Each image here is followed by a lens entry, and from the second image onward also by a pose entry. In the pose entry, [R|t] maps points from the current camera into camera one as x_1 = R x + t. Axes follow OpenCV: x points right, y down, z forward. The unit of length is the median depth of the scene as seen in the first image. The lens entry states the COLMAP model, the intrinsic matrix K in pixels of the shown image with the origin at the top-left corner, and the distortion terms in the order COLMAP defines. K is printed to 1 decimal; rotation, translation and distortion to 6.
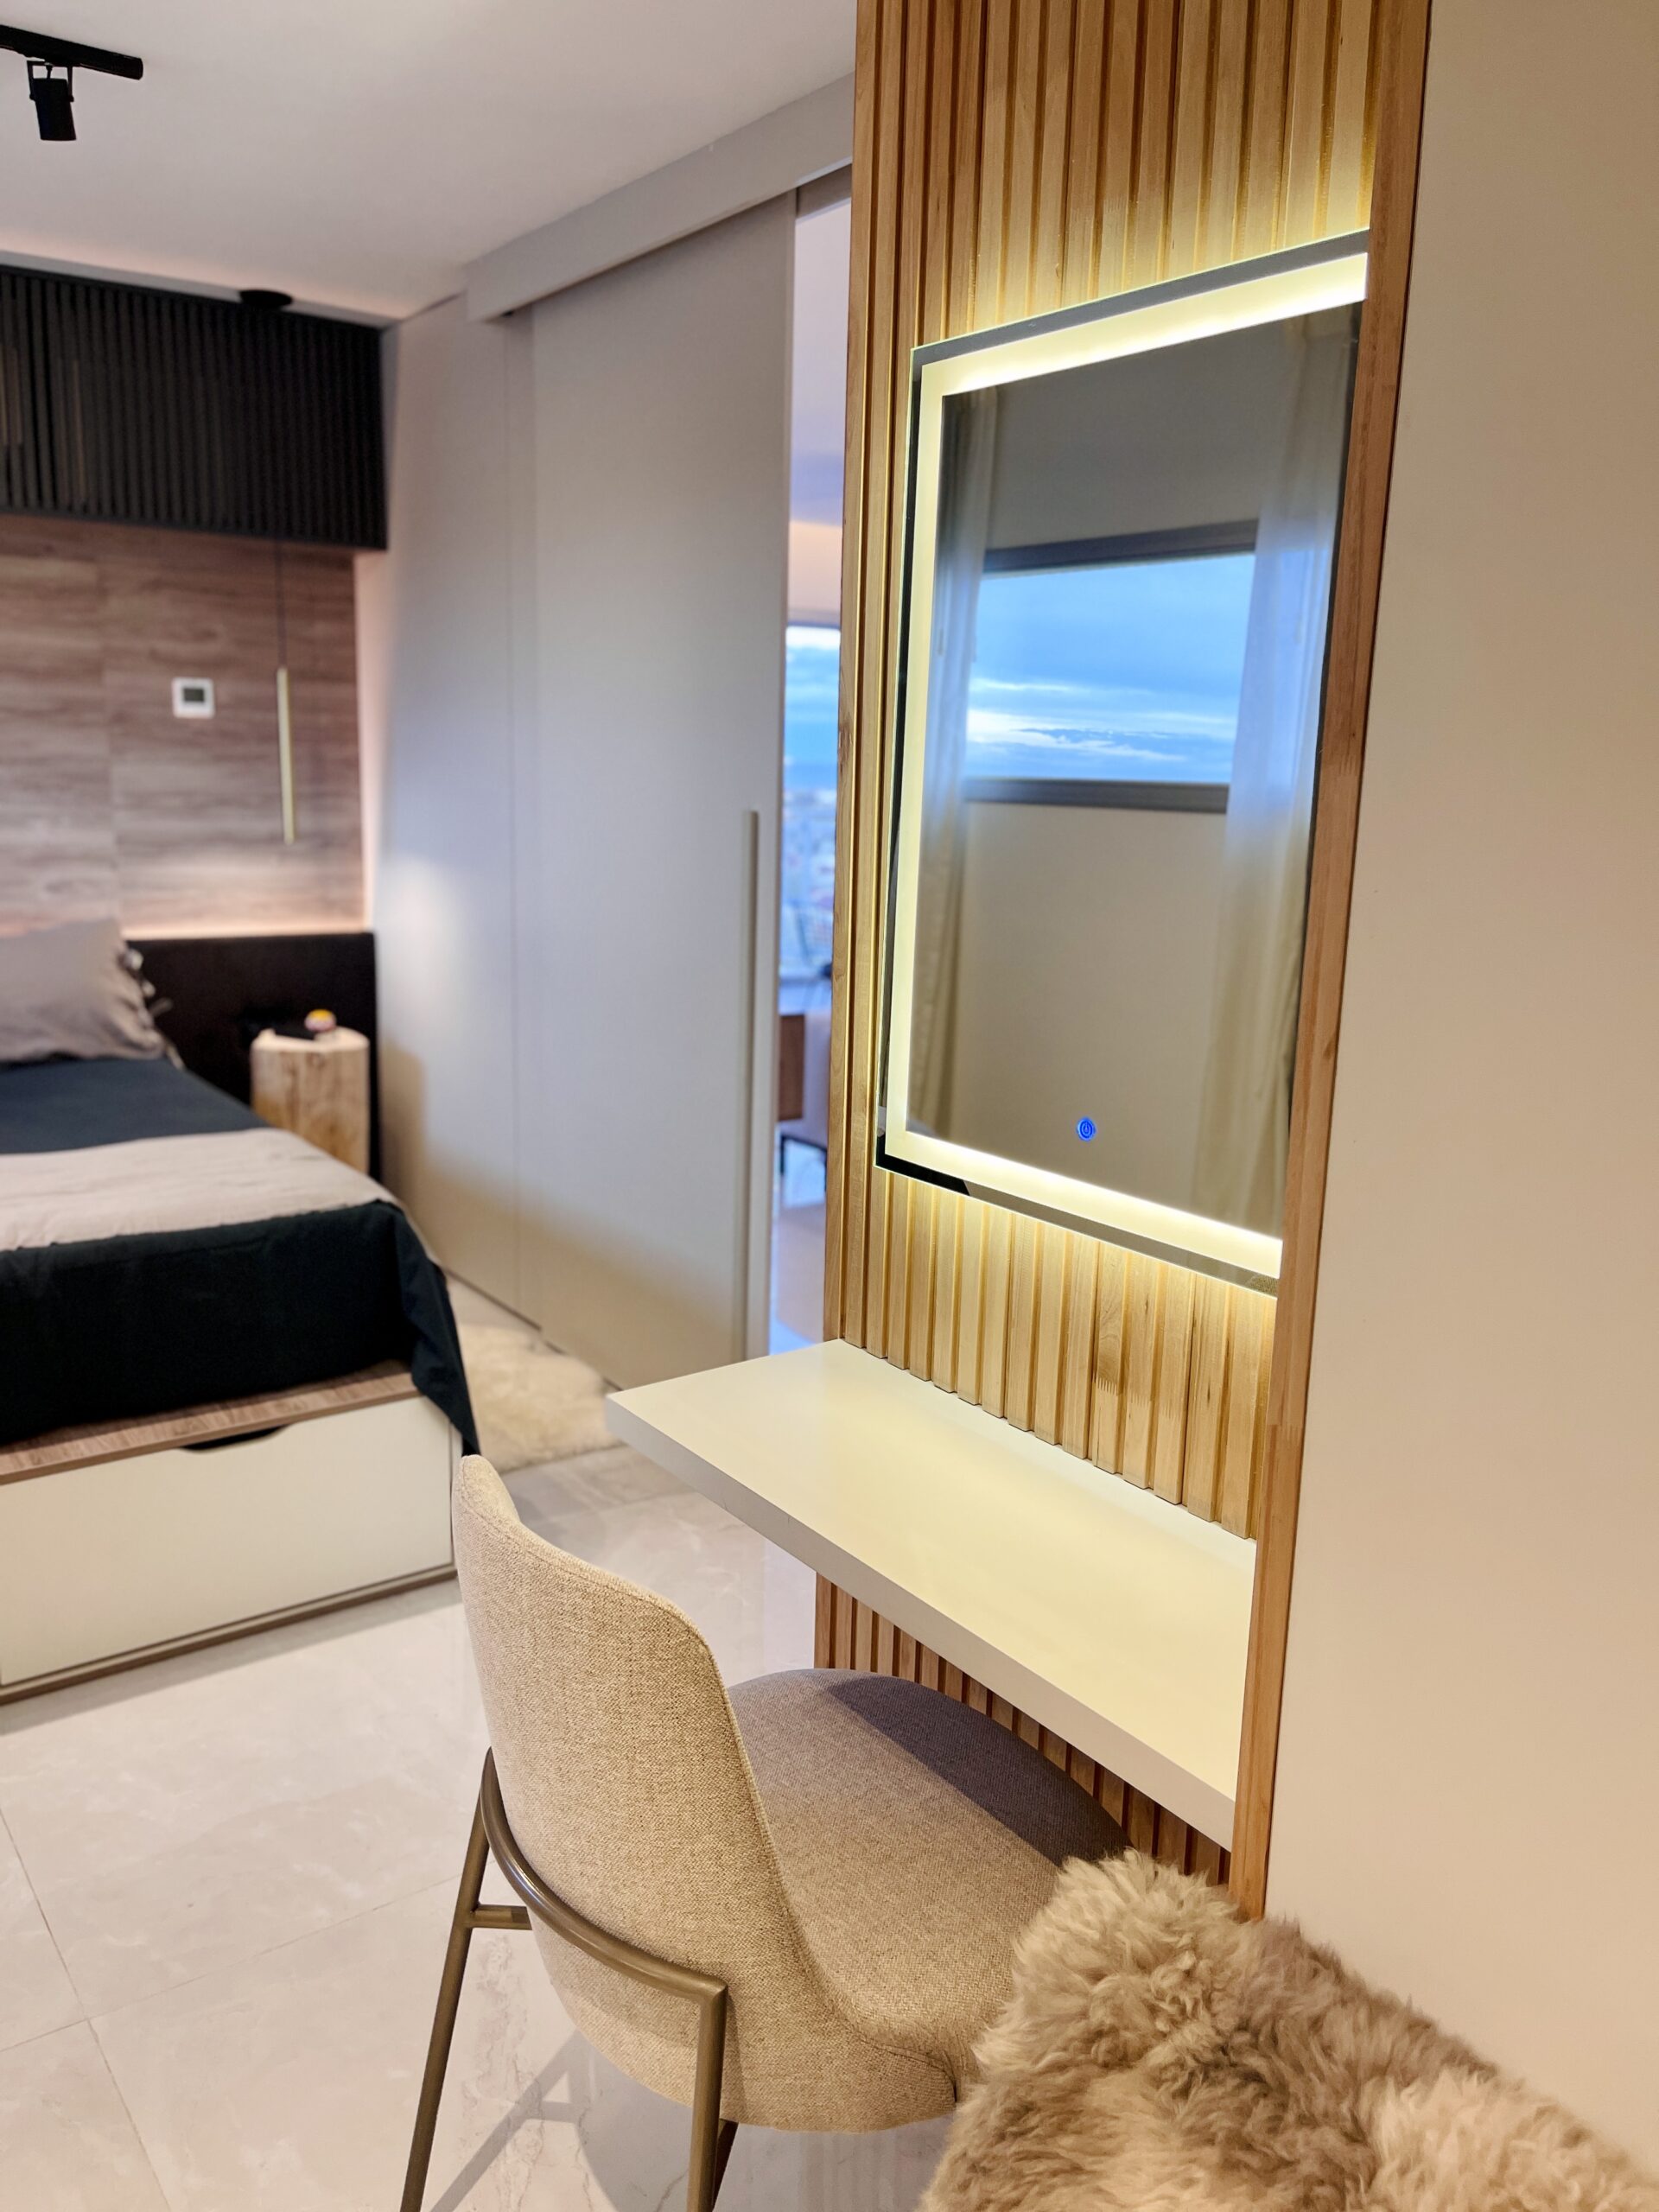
lens RADIAL K [[1737.3, 0, 829.1], [0, 1737.3, 1103.0], [0, 0, 1]] dist [-0.000264, 0.000047]
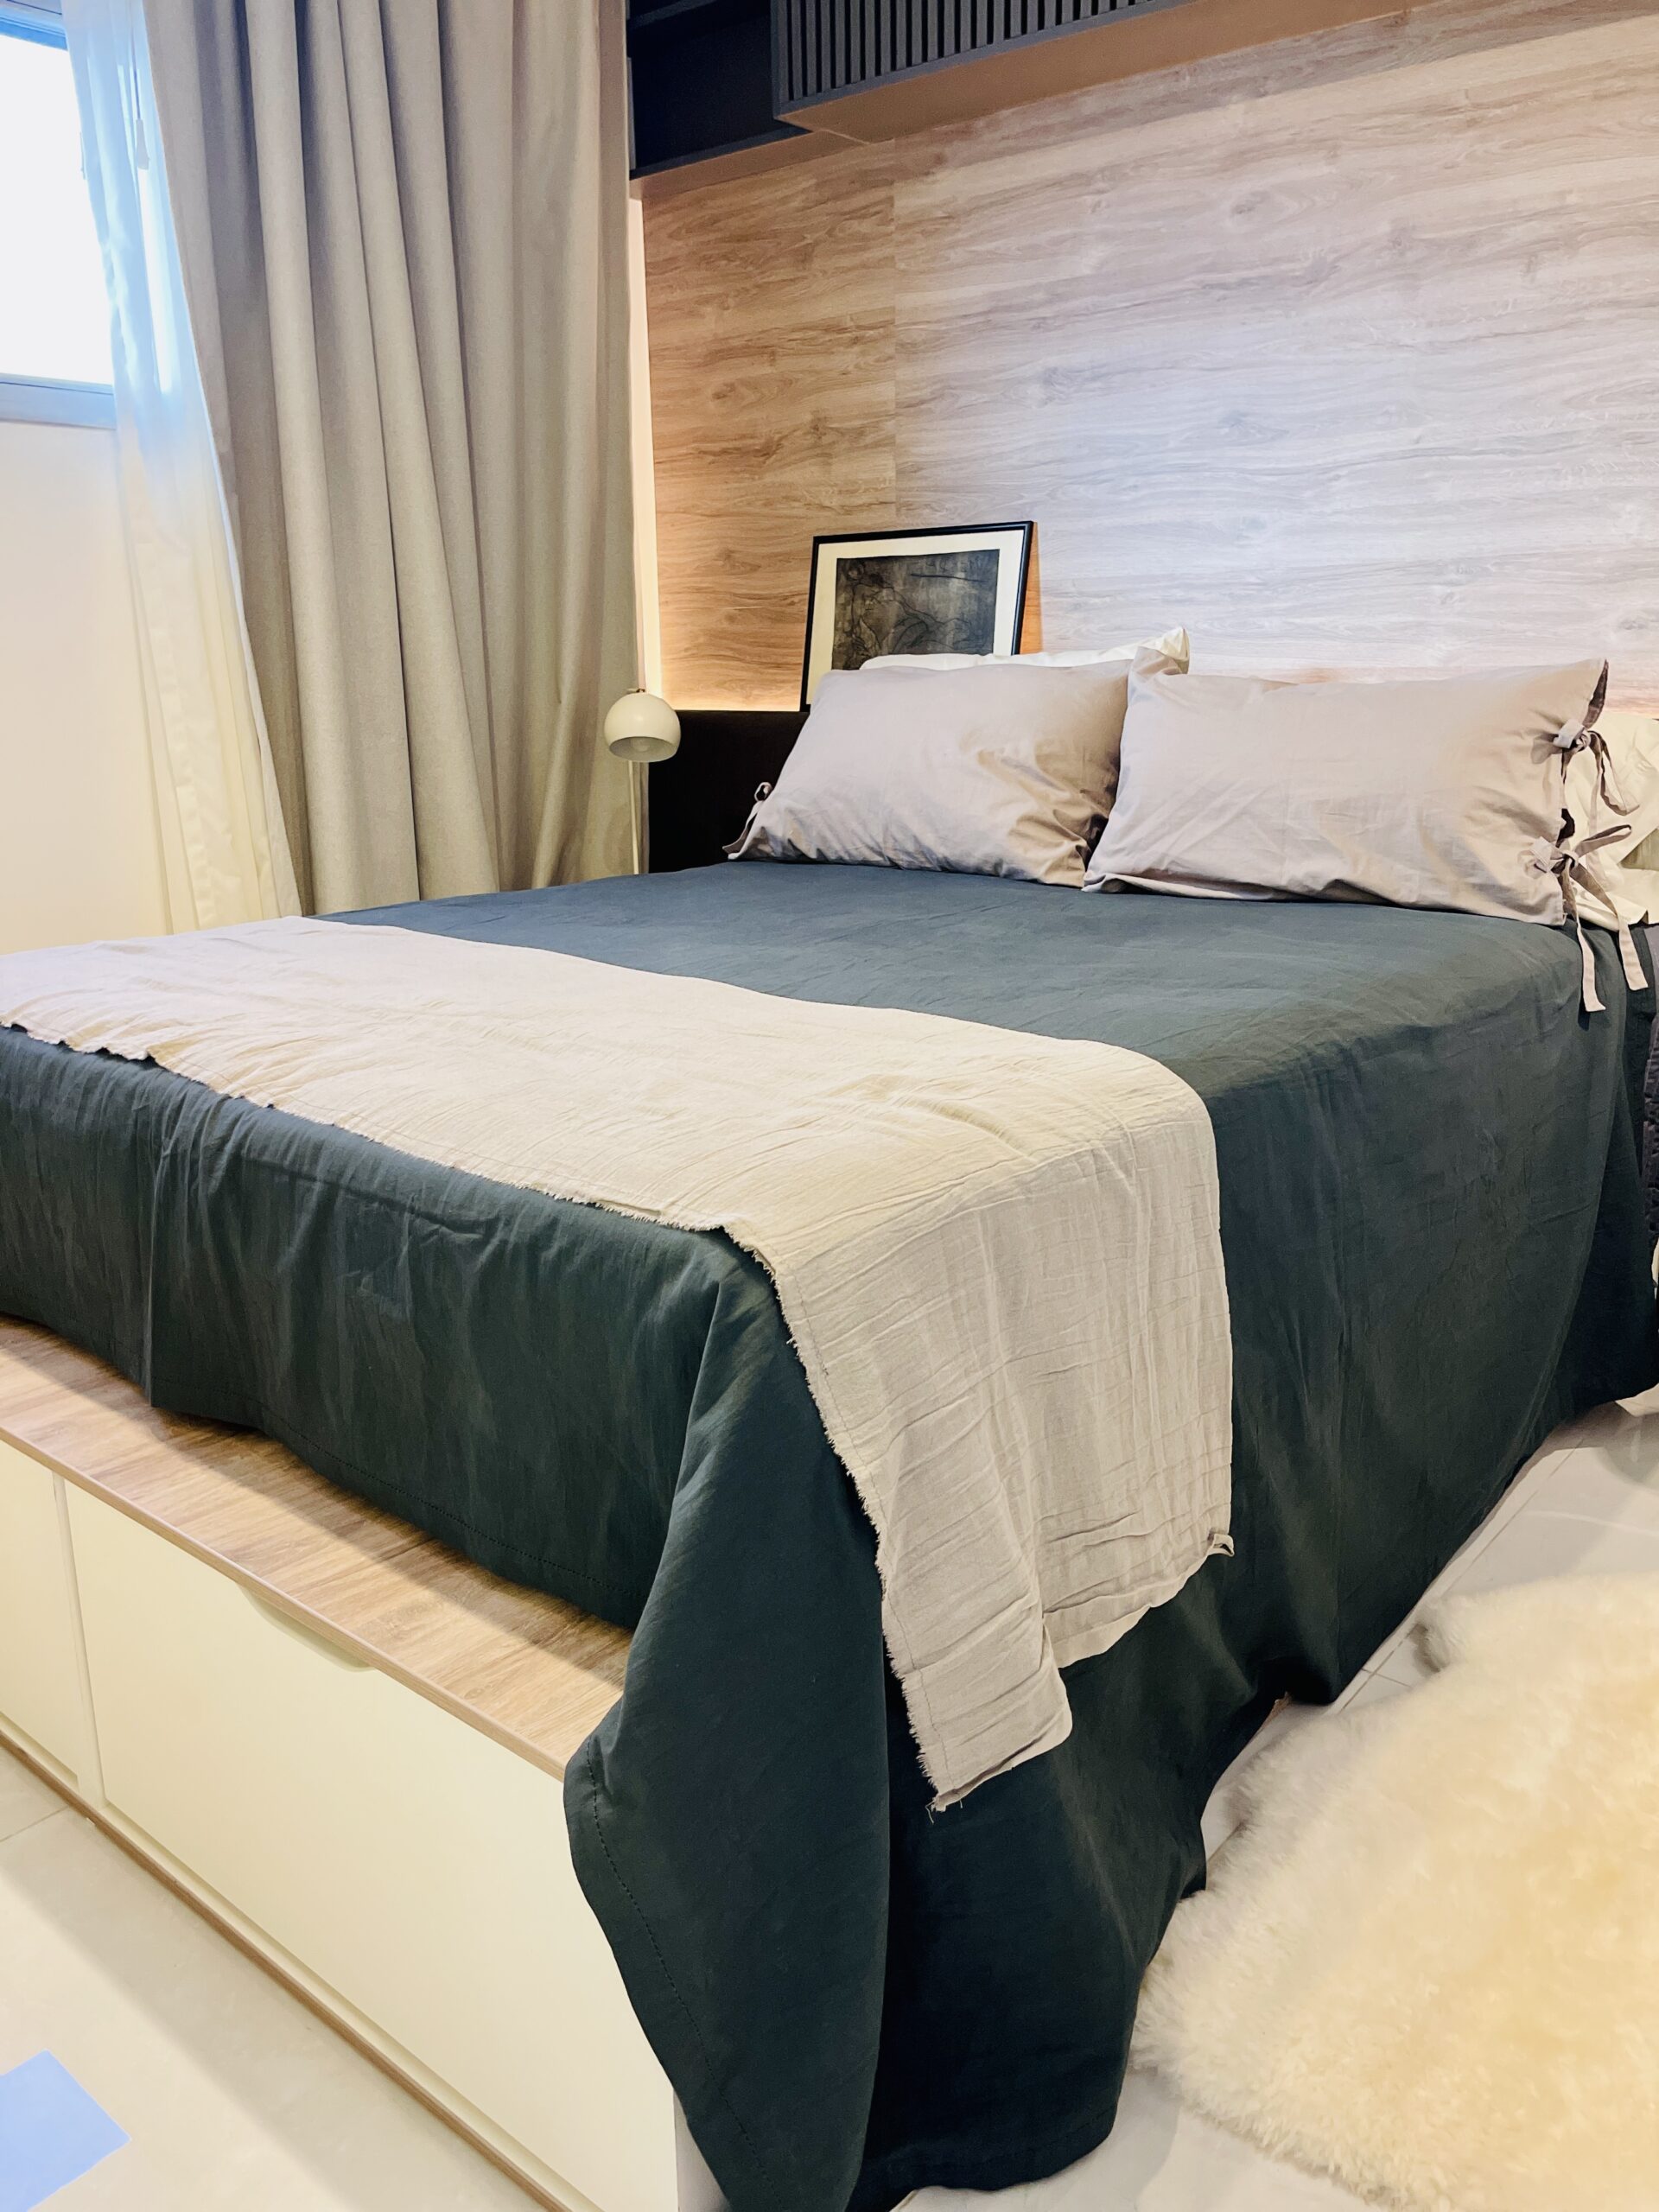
lens RADIAL K [[1737.3, 0, 831.7], [0, 1737.3, 1111.3], [0, 0, 1]] dist [-0.000264, 0.000047]
pose [[0.250723, 0.224284, -0.941719, 0.071502], [-0.180326, 0.966585, 0.182196, -0.034720], [0.951115, 0.124135, 0.282790, 0.786255]]
